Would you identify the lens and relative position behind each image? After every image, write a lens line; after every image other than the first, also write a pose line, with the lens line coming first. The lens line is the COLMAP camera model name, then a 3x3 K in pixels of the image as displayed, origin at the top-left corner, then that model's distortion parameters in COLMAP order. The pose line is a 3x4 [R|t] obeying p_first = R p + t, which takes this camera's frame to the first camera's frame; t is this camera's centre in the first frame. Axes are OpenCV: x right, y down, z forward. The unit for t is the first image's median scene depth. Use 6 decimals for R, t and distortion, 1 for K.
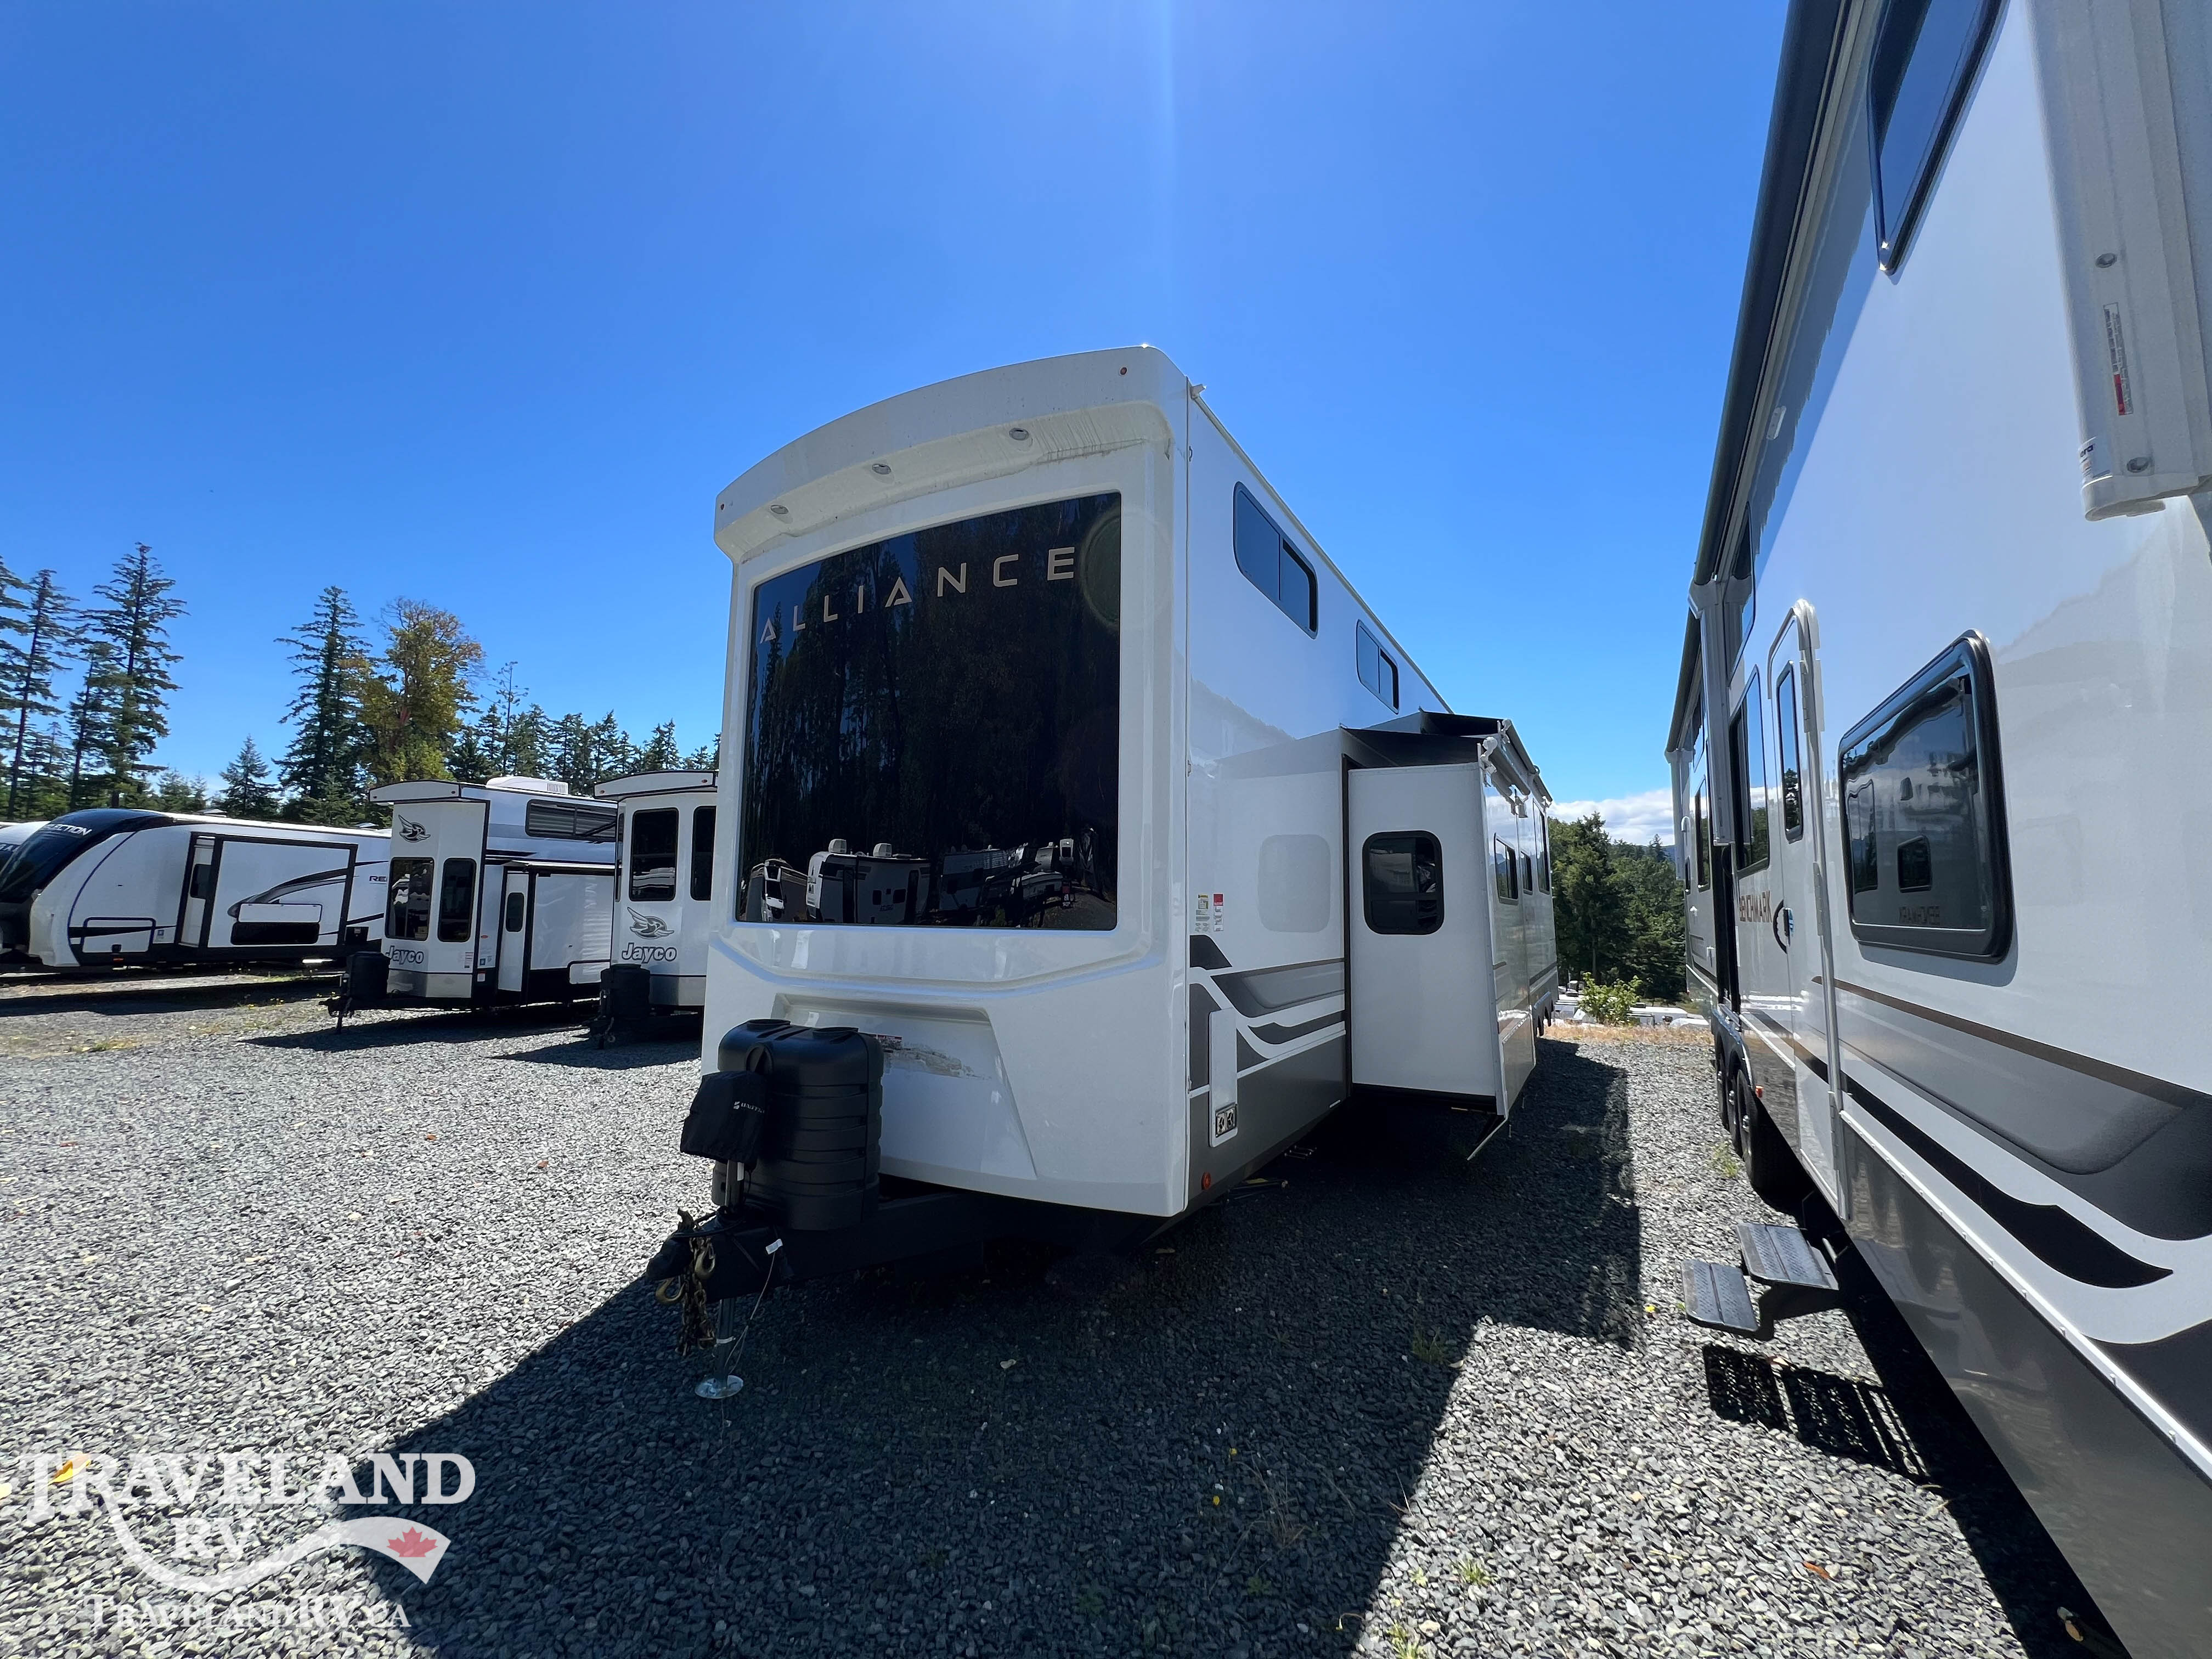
lens RADIAL K [[877.6, 0, 1111.8], [0, 877.6, 830.6], [0, 0, 1]] dist [0.001393, 0.000124]
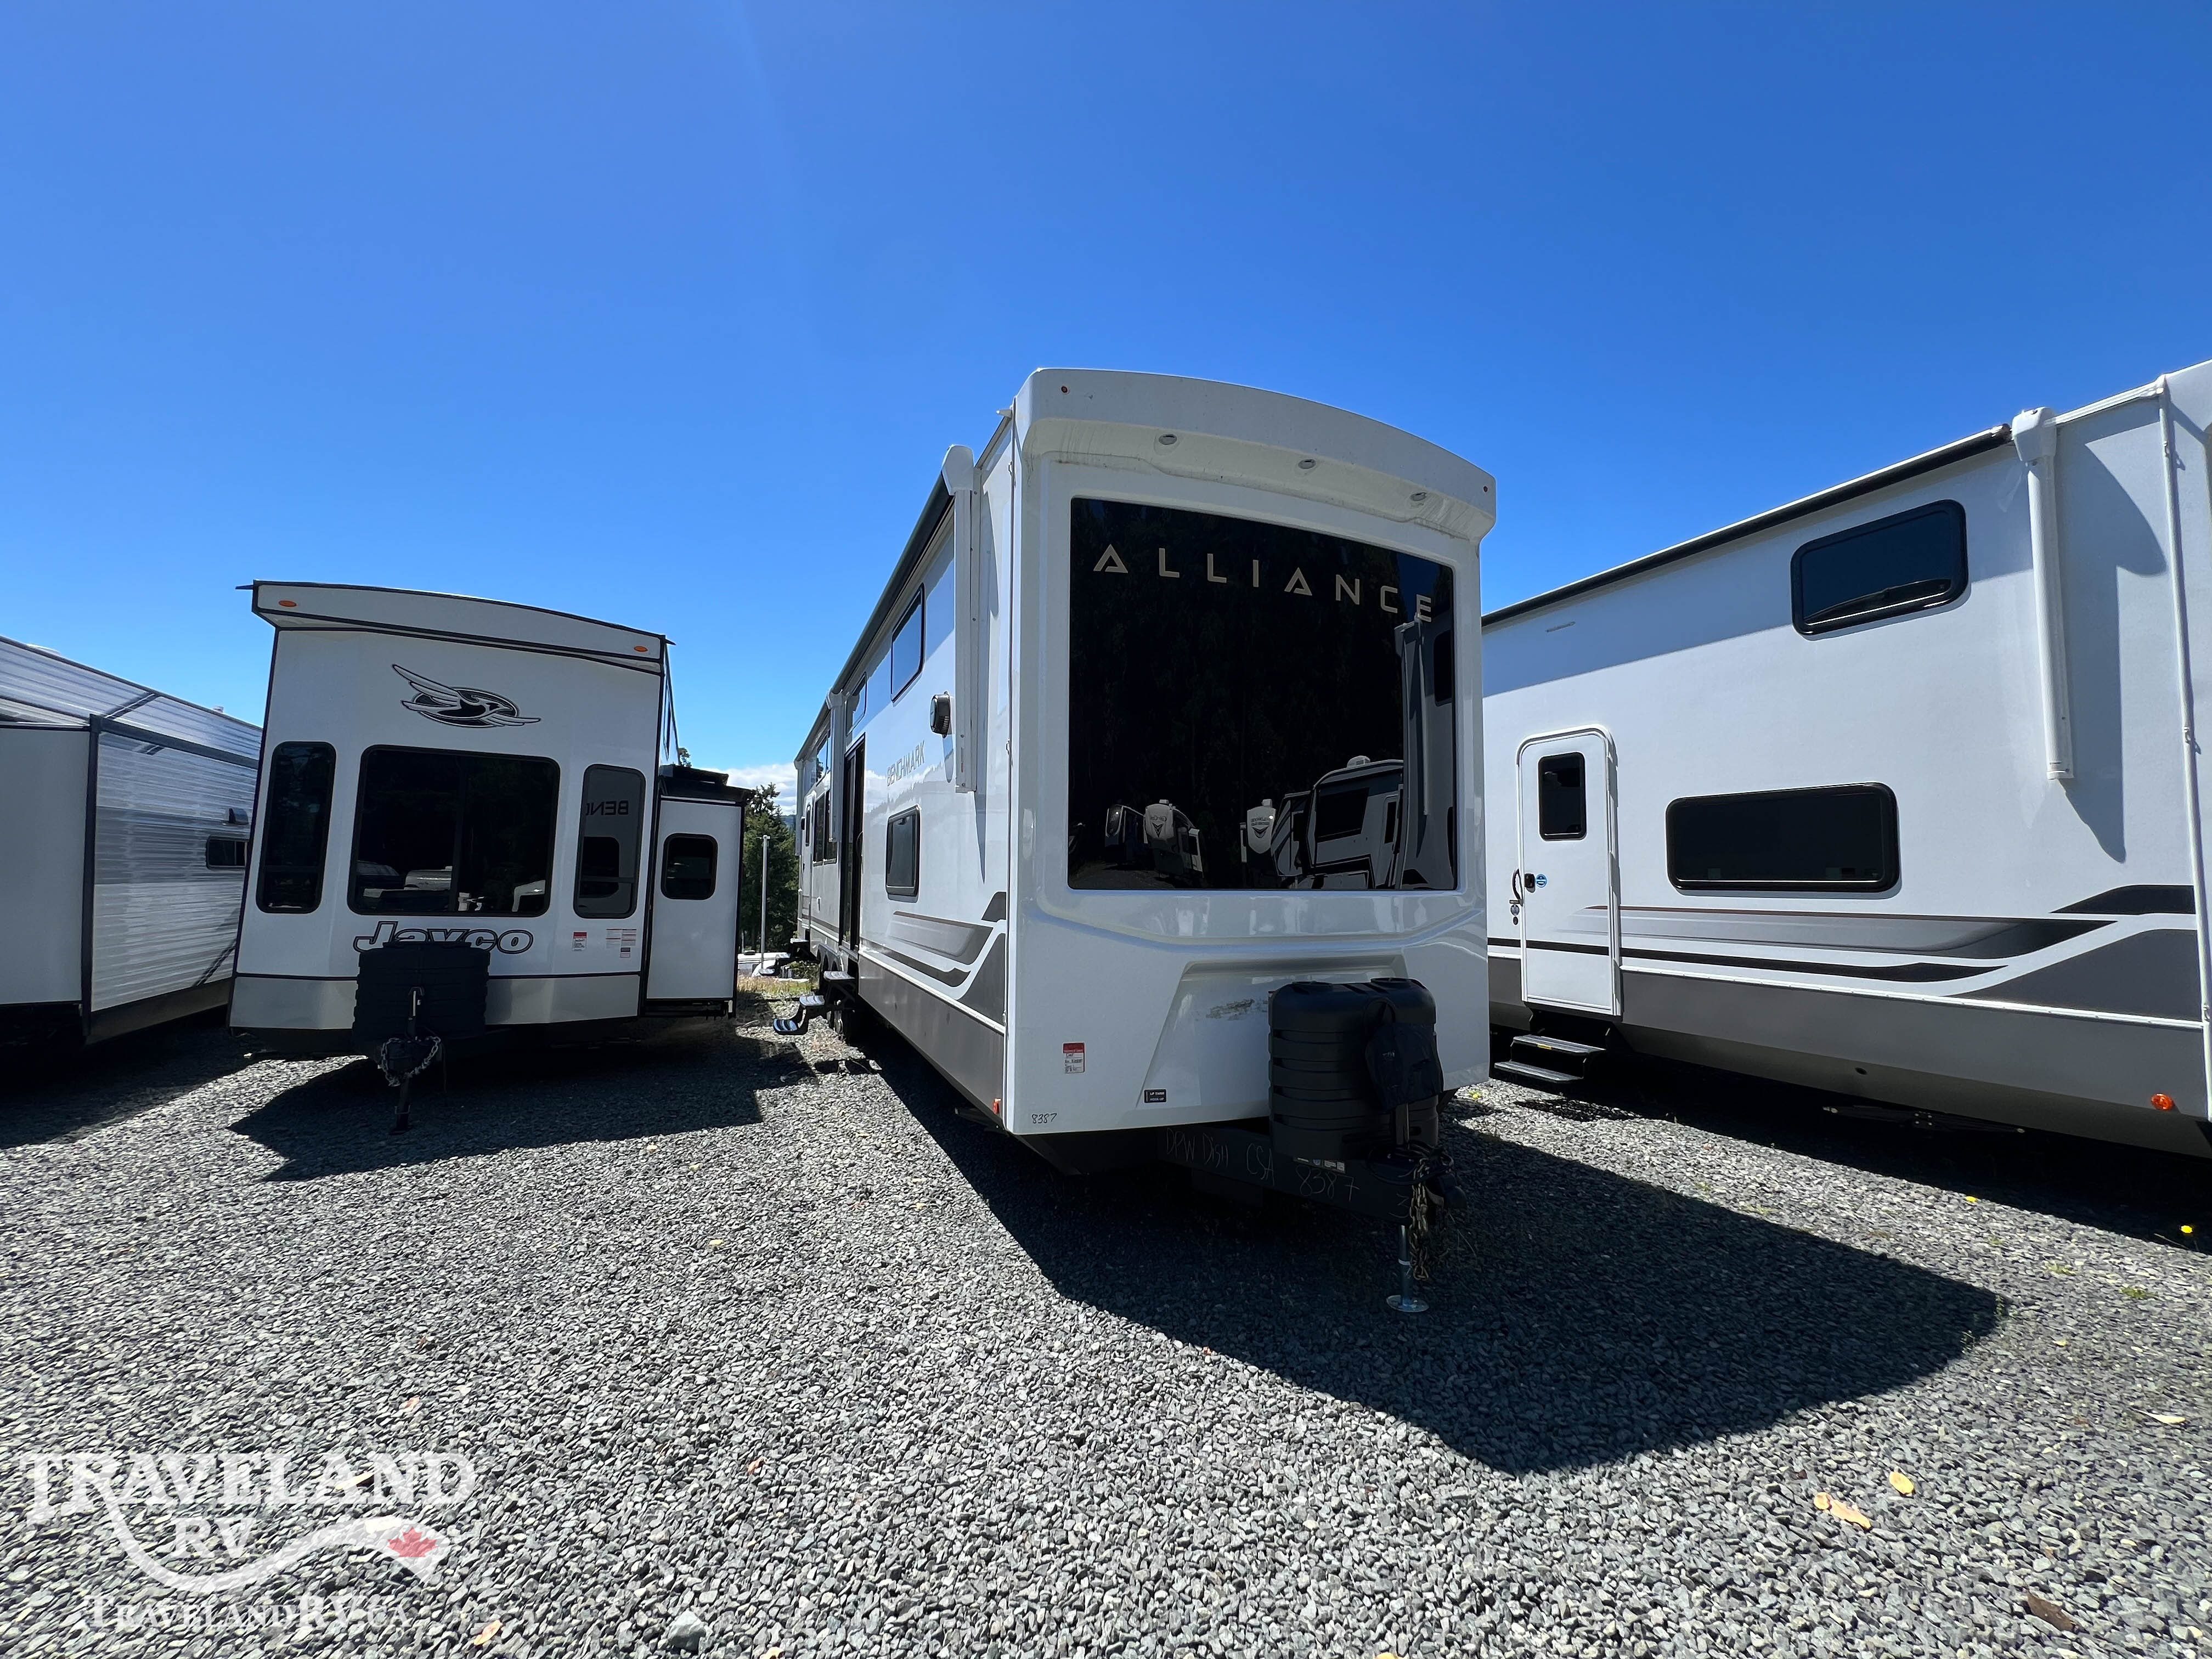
lens RADIAL K [[877.6, 0, 1111.8], [0, 877.6, 830.6], [0, 0, 1]] dist [0.001393, 0.000124]
pose [[0.635555, 0.051732, 0.770320, -1.242029], [-0.083572, 0.996500, 0.002030, 0.052015], [-0.767519, -0.065667, 0.637654, 0.480404]]
